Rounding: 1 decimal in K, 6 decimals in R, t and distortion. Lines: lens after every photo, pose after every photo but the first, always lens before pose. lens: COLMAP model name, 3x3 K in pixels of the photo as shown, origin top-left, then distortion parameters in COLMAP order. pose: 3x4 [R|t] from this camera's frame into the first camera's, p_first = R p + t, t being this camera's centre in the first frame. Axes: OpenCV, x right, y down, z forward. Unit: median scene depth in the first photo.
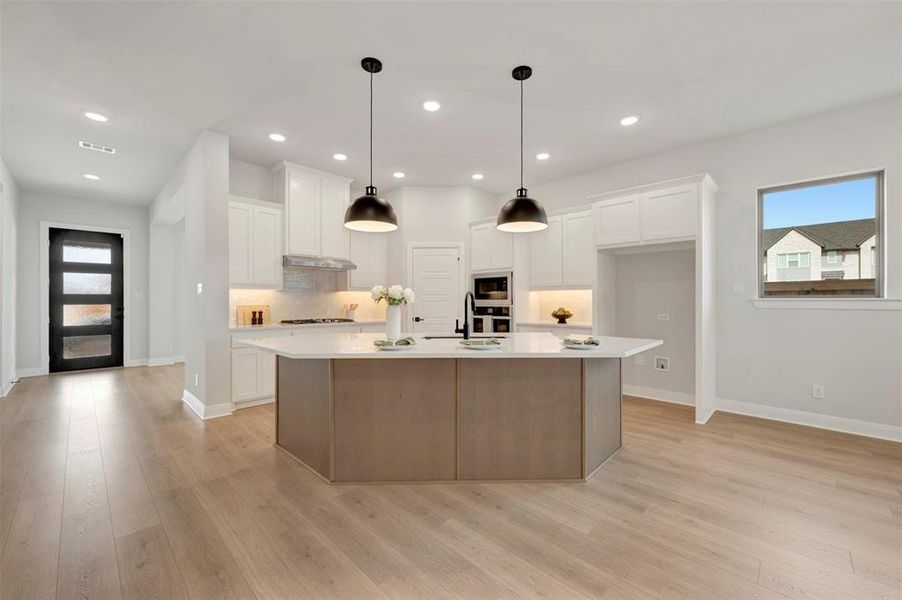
lens RADIAL K [[357.1, 0, 452.2], [0, 357.1, 301.6], [0, 0, 1]] dist [0.003766, -0.000206]
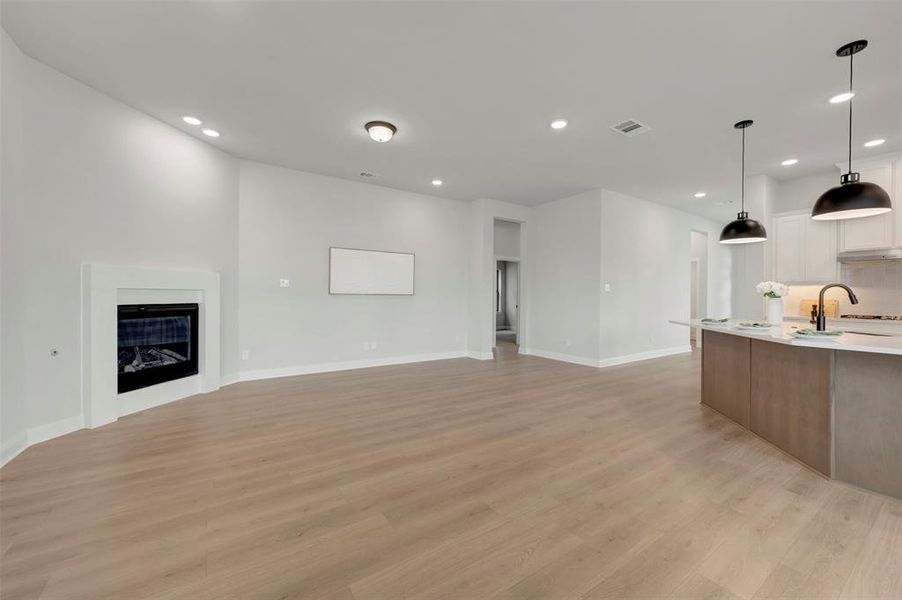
lens RADIAL K [[357.1, 0, 457.8], [0, 357.1, 296.4], [0, 0, 1]] dist [0.003766, -0.000206]
pose [[-0.194451, 0.002742, -0.980908, 0.789032], [-0.014418, 0.999880, 0.005653, 0.009958], [0.980806, 0.015242, -0.194388, 0.105875]]
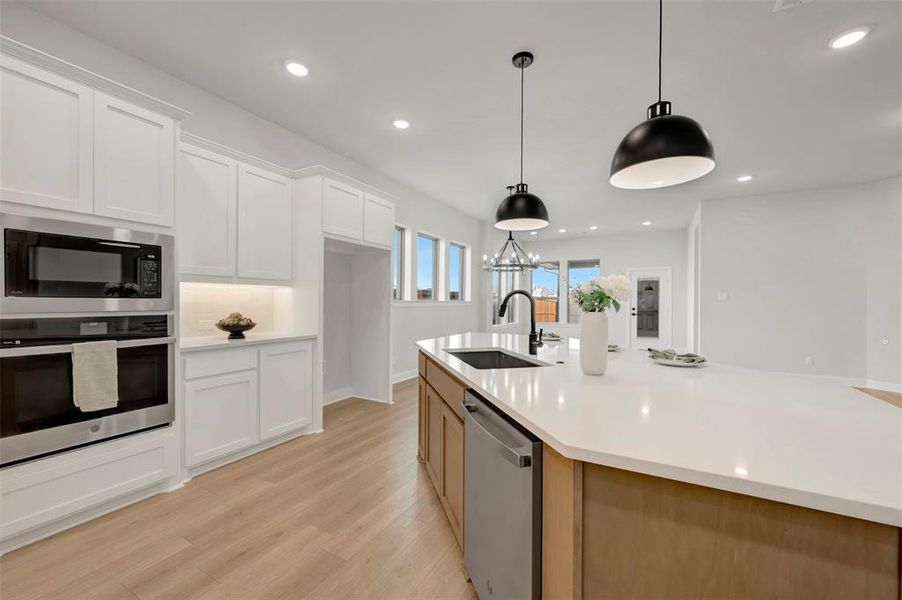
lens RADIAL K [[357.1, 0, 464.2], [0, 357.1, 302.8], [0, 0, 1]] dist [0.003766, -0.000206]
pose [[-0.286826, -0.000541, 0.957982, -0.407410], [0.004020, 0.999990, 0.001768, 0.000143], [-0.957974, 0.004358, -0.286821, 0.849900]]
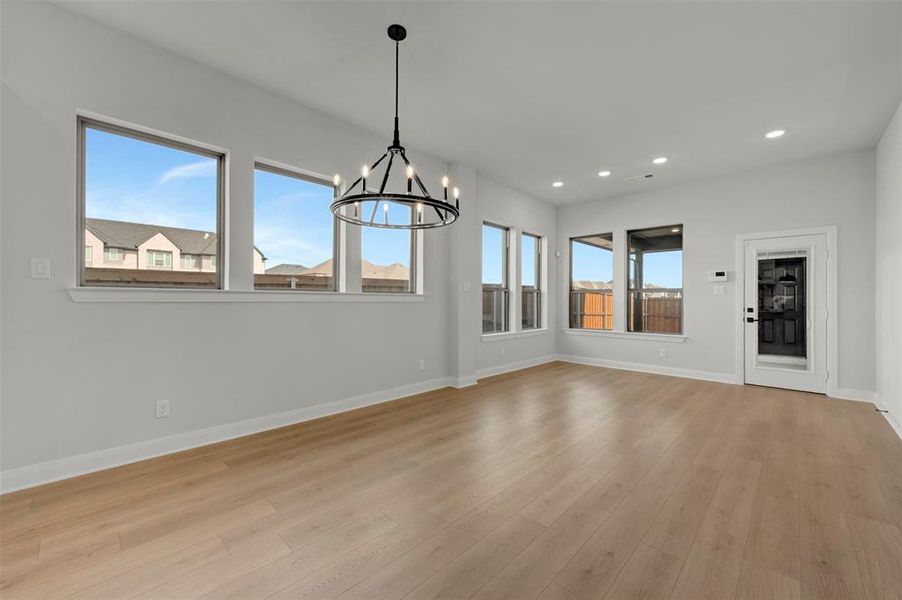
lens RADIAL K [[357.1, 0, 455.3], [0, 357.1, 296.9], [0, 0, 1]] dist [0.003766, -0.000206]
pose [[-0.014731, 0.004900, 0.999879, 0.168667], [-0.001126, 0.999987, -0.004917, 0.008567], [-0.999891, -0.001198, -0.014725, 0.271998]]
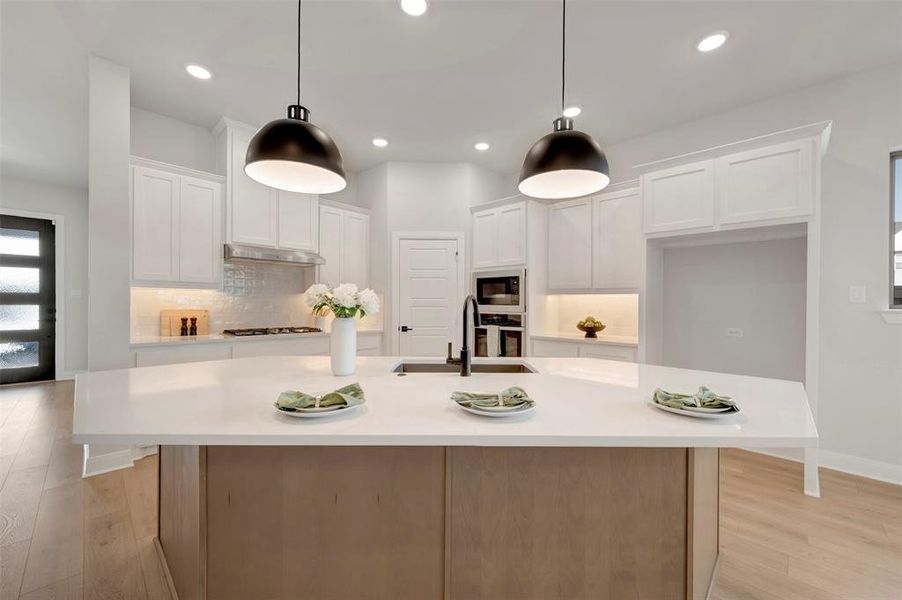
lens RADIAL K [[357.1, 0, 452.1], [0, 357.1, 304.3], [0, 0, 1]] dist [0.003766, -0.000206]
pose [[0.999943, 0.010697, 0.000419, 0.009584], [-0.010698, 0.999941, 0.001980, -0.009321], [-0.000397, -0.001984, 0.999998, 0.246452]]
